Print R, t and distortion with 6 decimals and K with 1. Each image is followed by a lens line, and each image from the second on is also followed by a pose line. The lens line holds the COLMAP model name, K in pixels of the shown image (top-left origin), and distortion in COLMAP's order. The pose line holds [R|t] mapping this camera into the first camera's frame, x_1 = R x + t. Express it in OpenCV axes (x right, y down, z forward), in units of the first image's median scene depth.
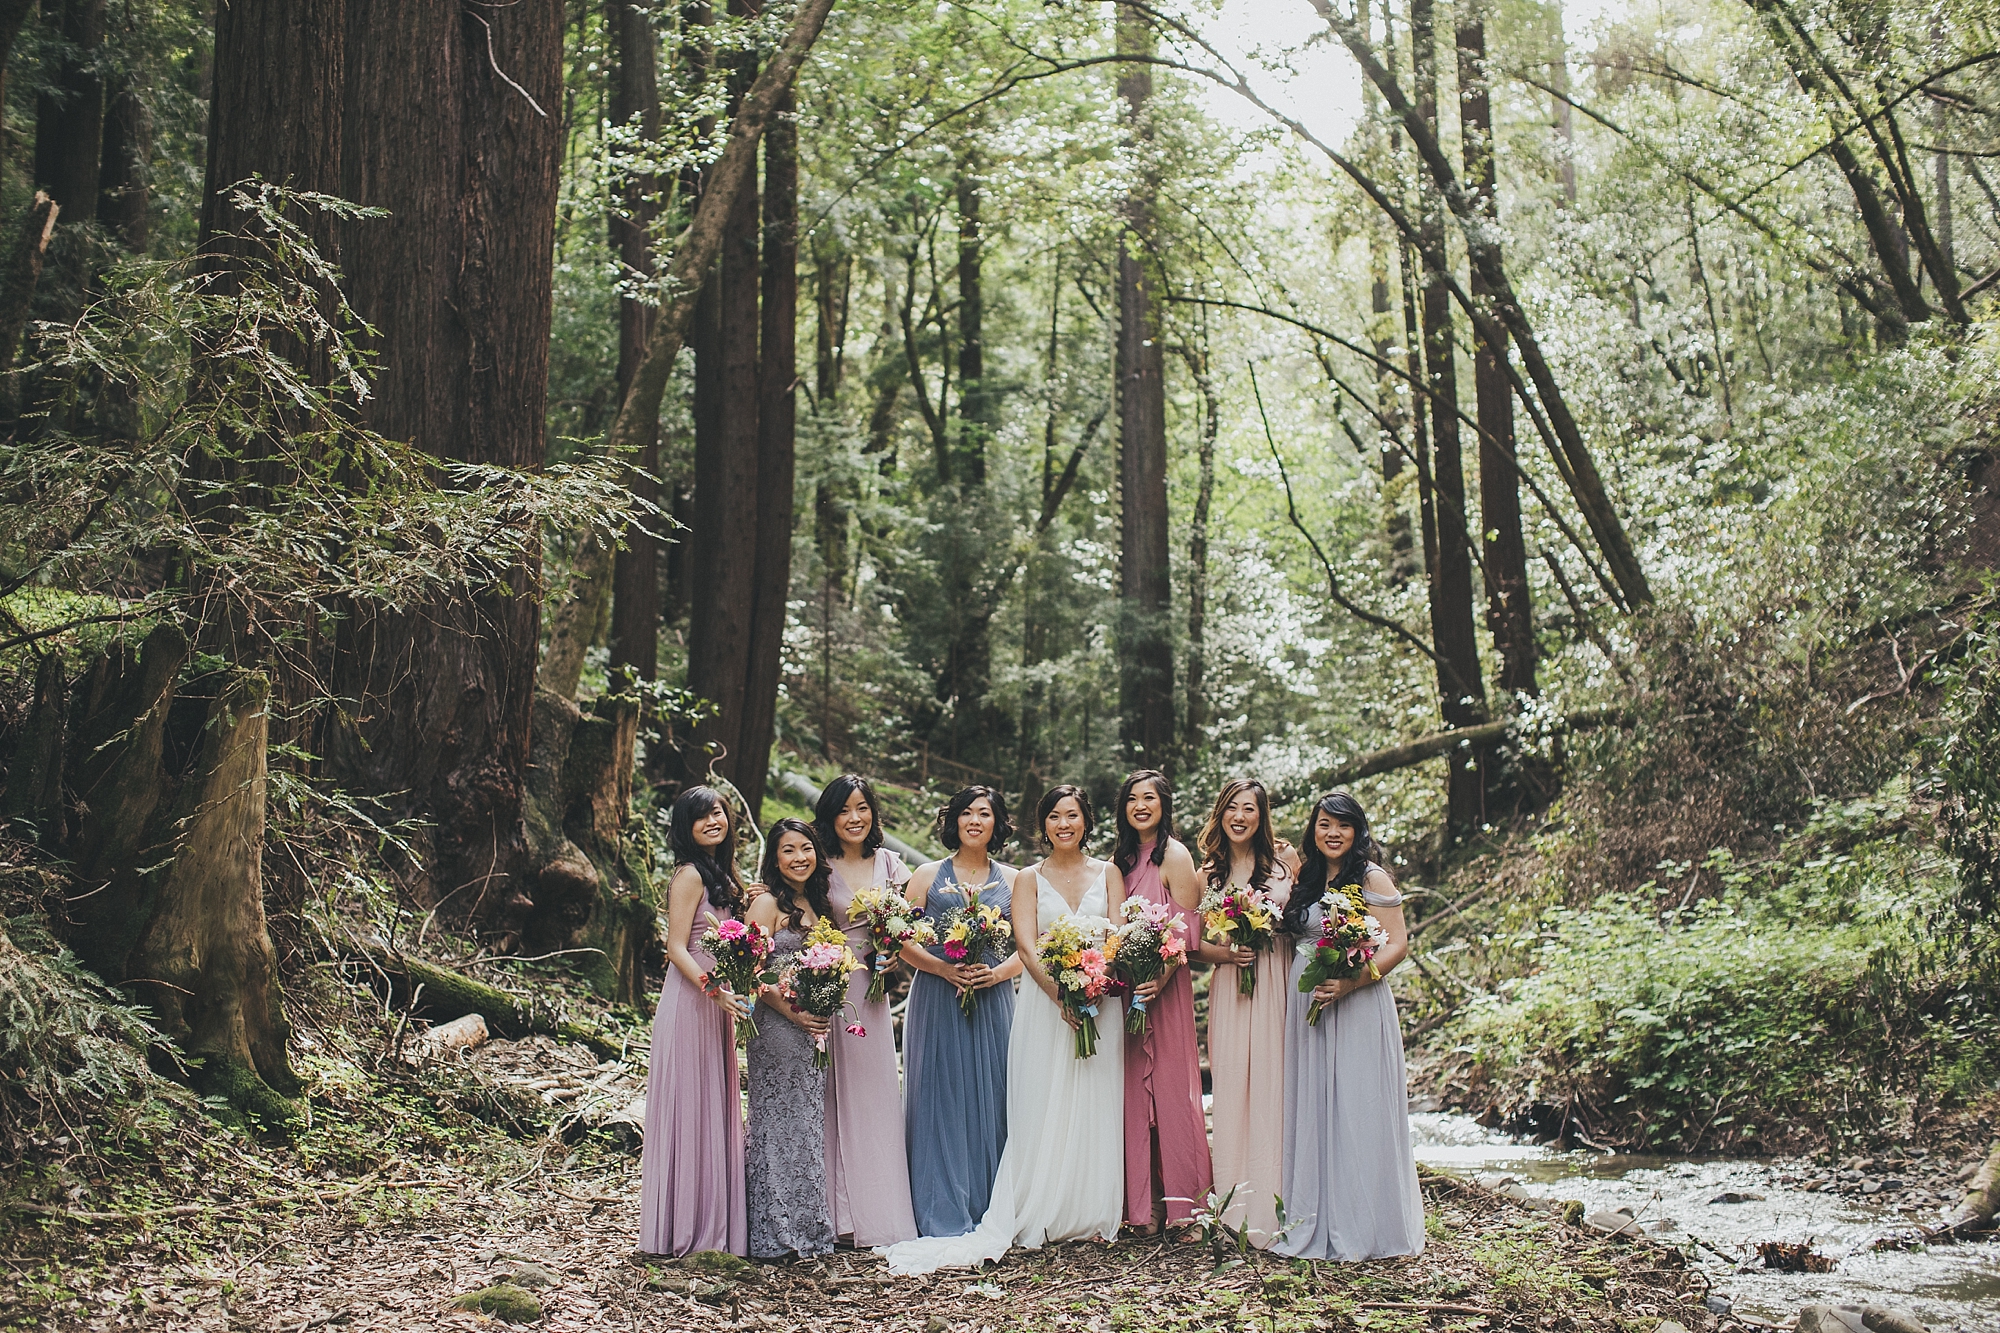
lens RADIAL K [[2947.5, 0, 1000.0], [0, 2947.5, 666.5], [0, 0, 1]] dist [-0.107982, 0.036596]
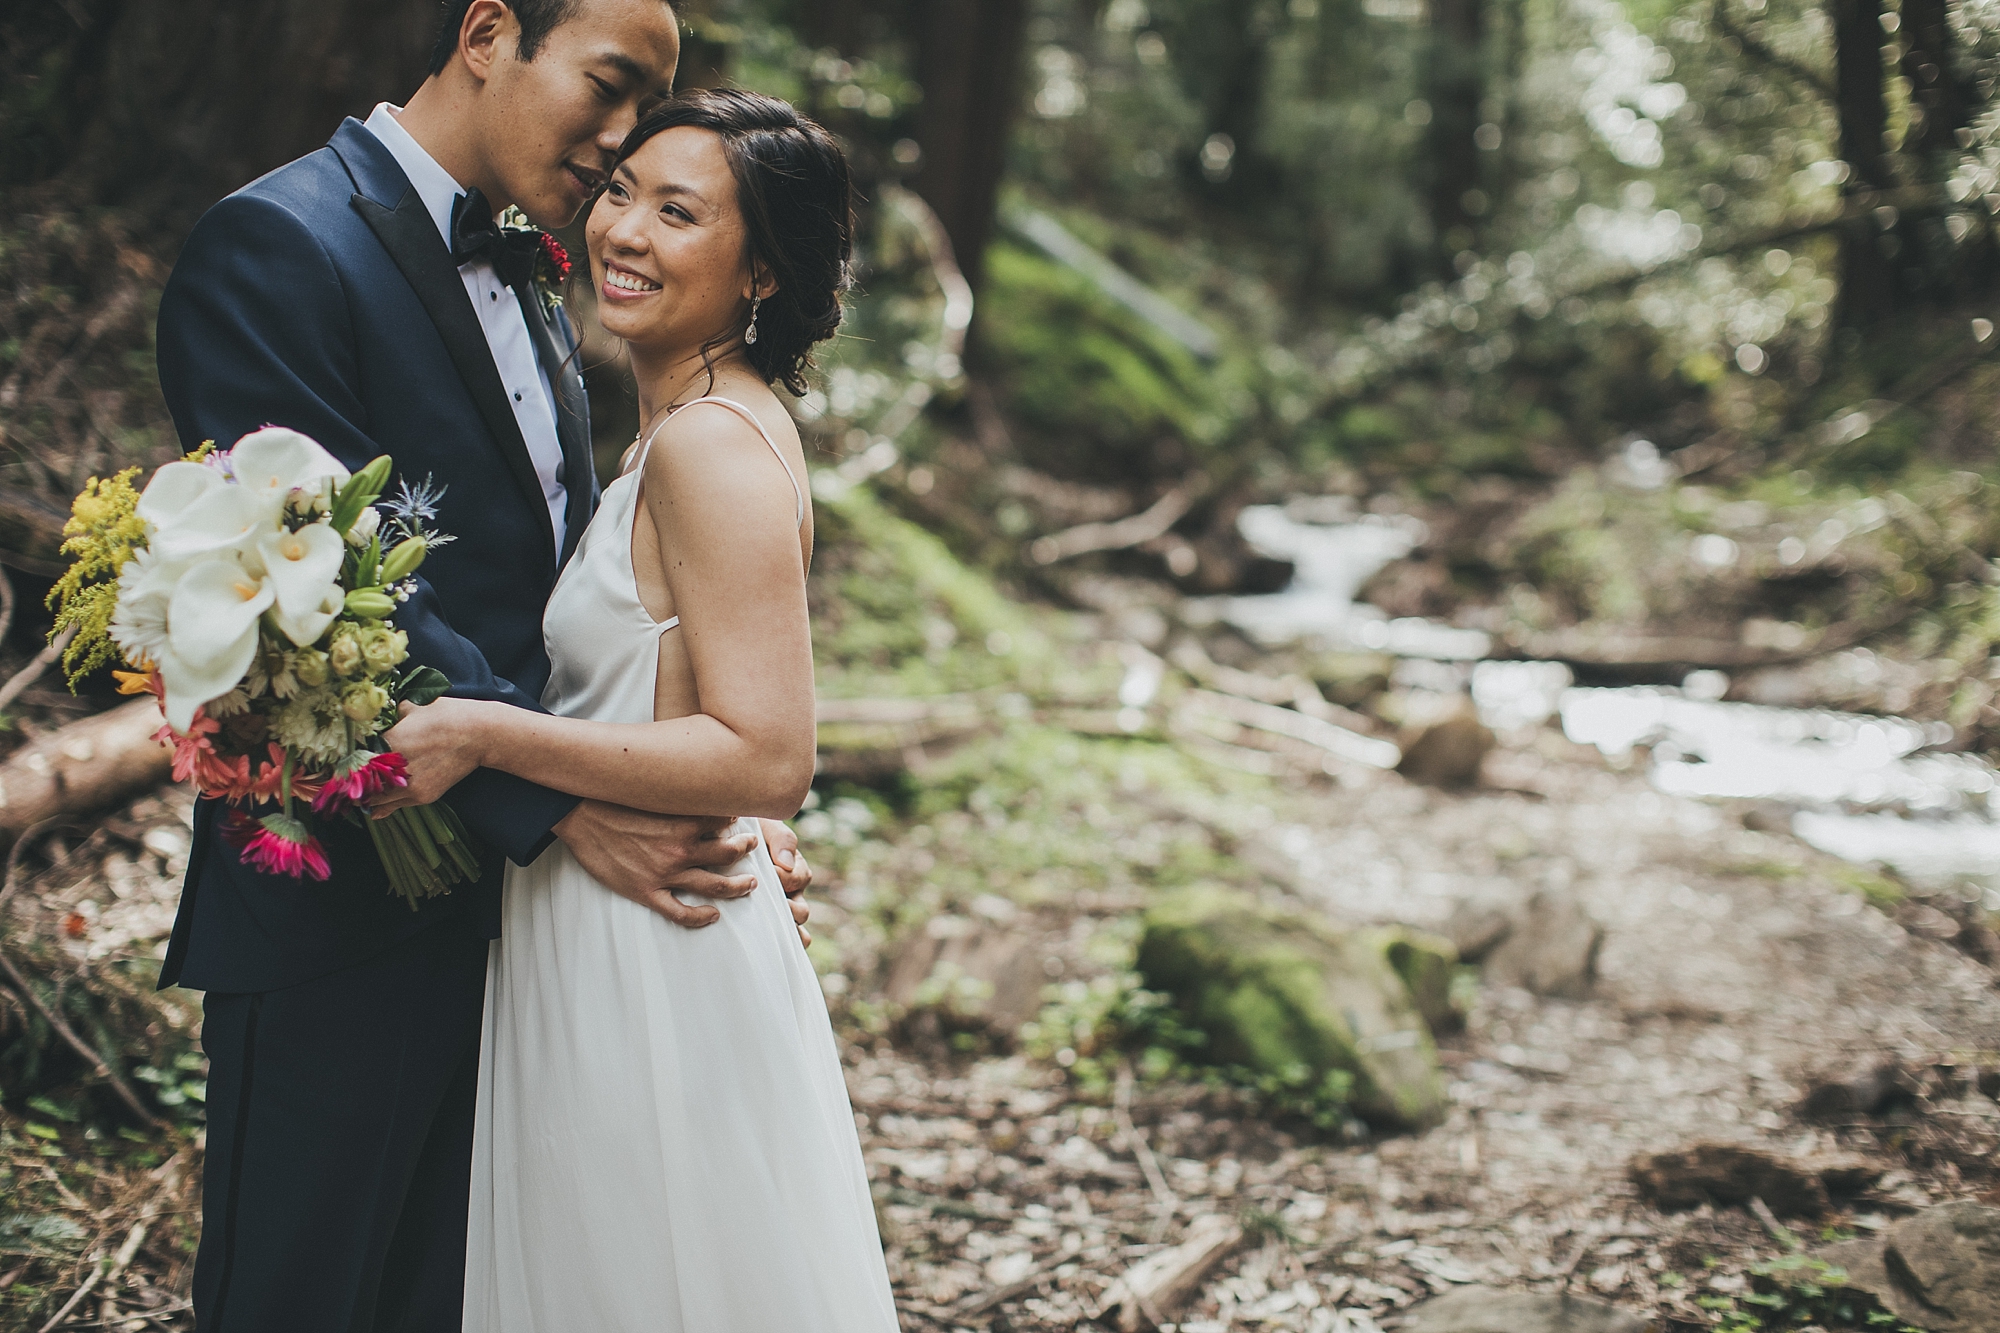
lens RADIAL K [[2989.0, 0, 1000.0], [0, 2989.0, 666.5], [0, 0, 1]] dist [-0.029712, -0.024382]
pose [[0.994980, 0.056152, -0.082833, 0.000707], [-0.040341, 0.982562, 0.181508, 0.017738], [0.091580, -0.177256, 0.979895, 0.360827]]
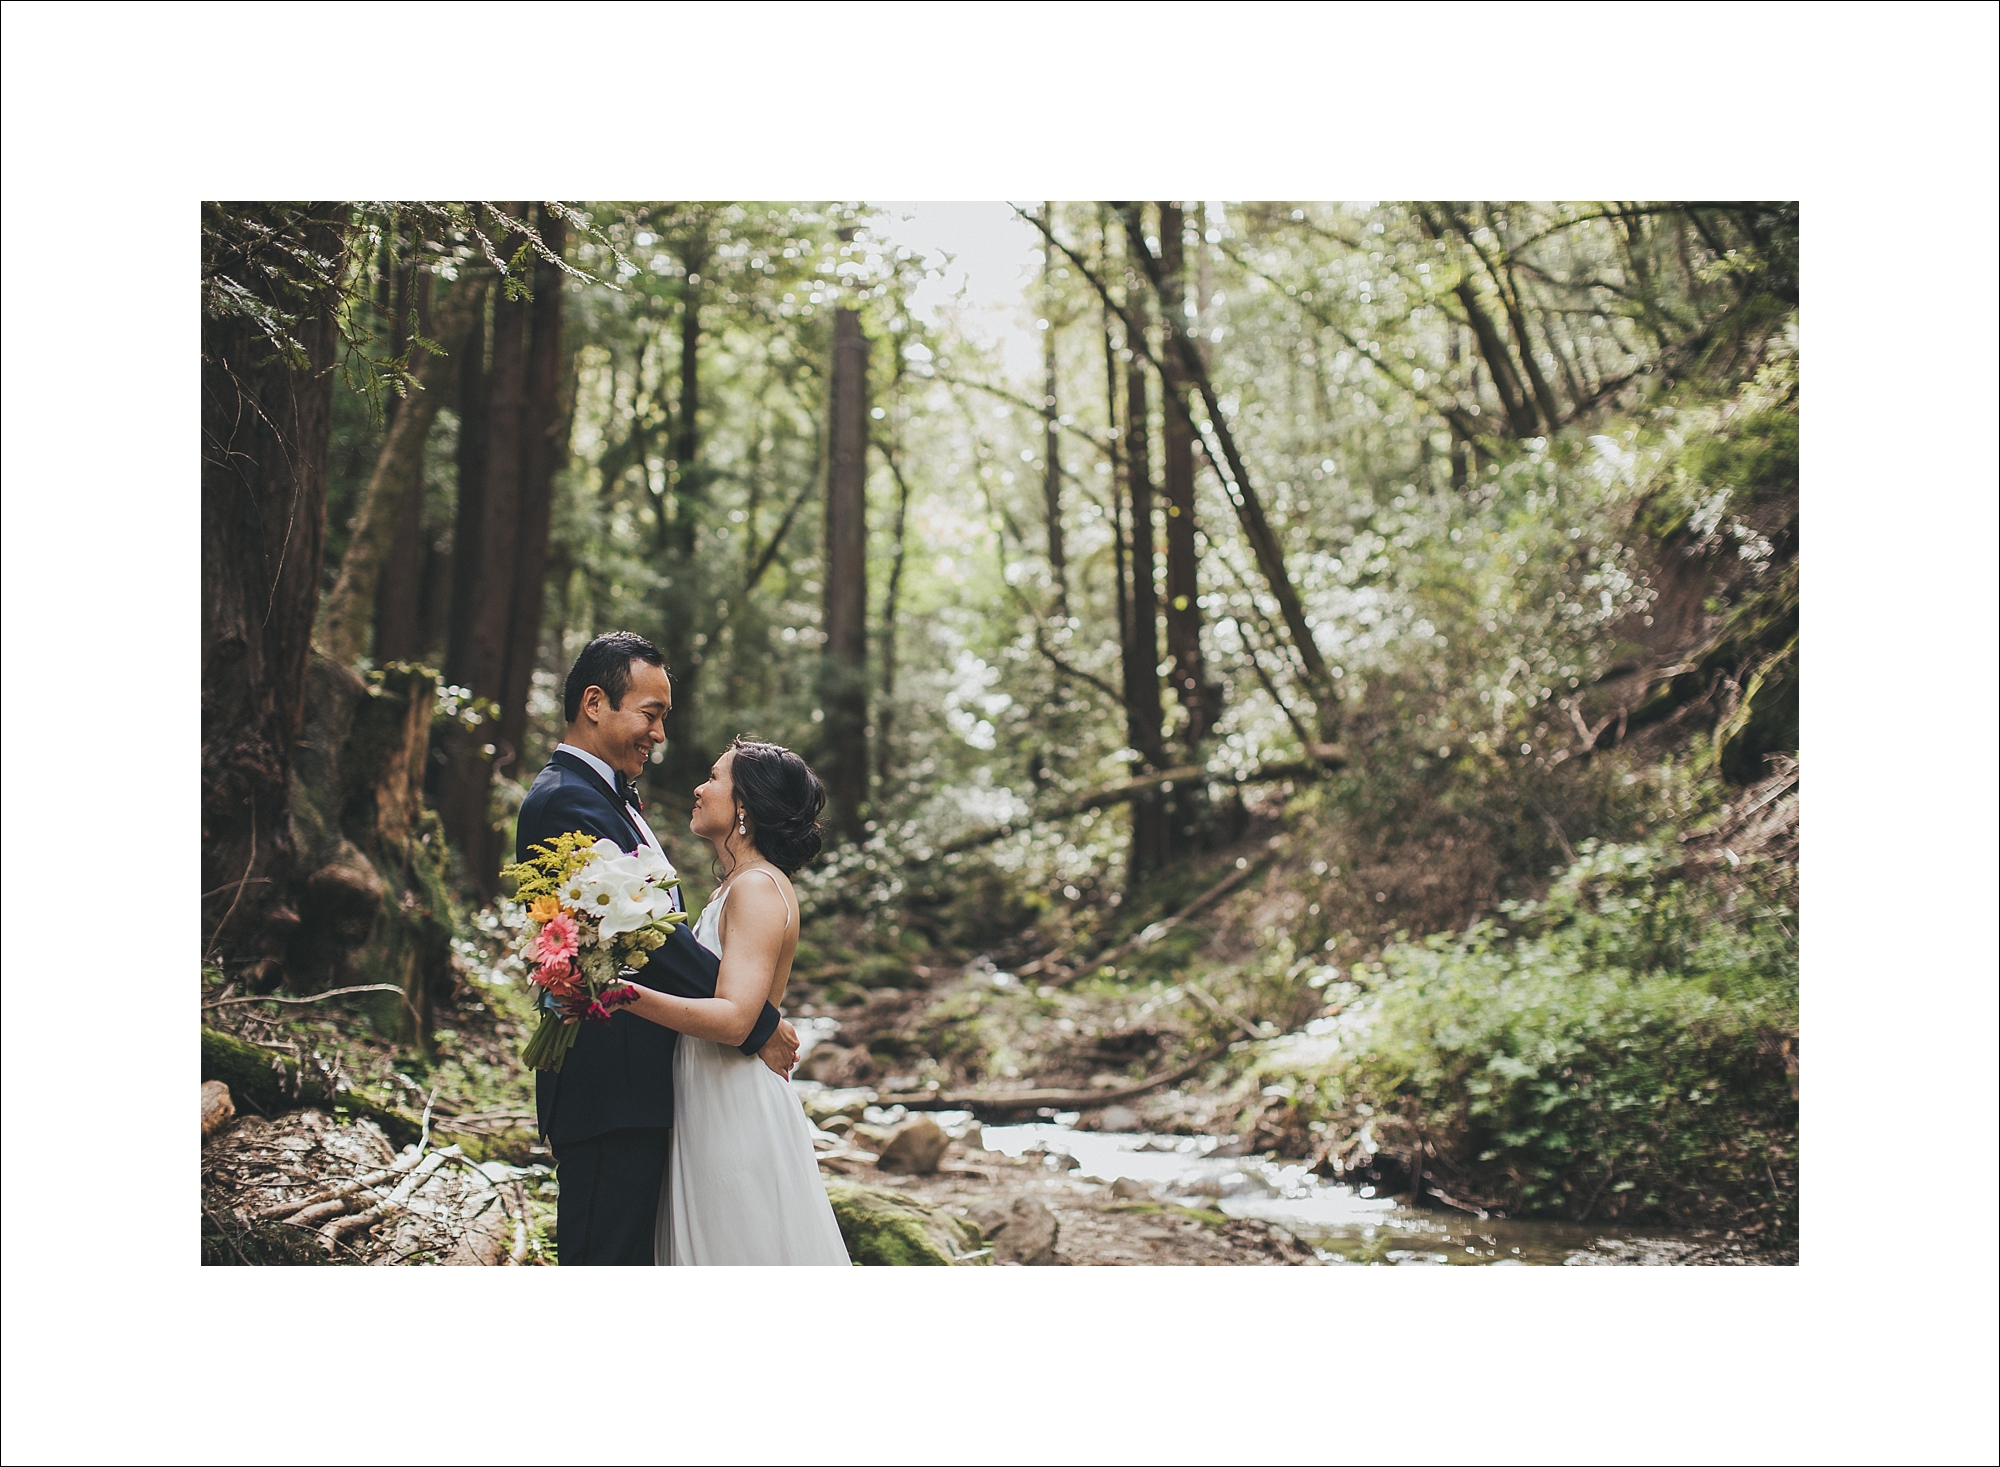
lens RADIAL K [[2406.1, 0, 1000.0], [0, 2406.1, 733.5], [0, 0, 1]] dist [-0.106235, 0.035005]
pose [[0.990611, 0.035196, 0.132100, -0.039404], [-0.035447, 0.999371, -0.000450, 0.016510], [-0.132033, -0.004237, 0.991236, 0.228082]]
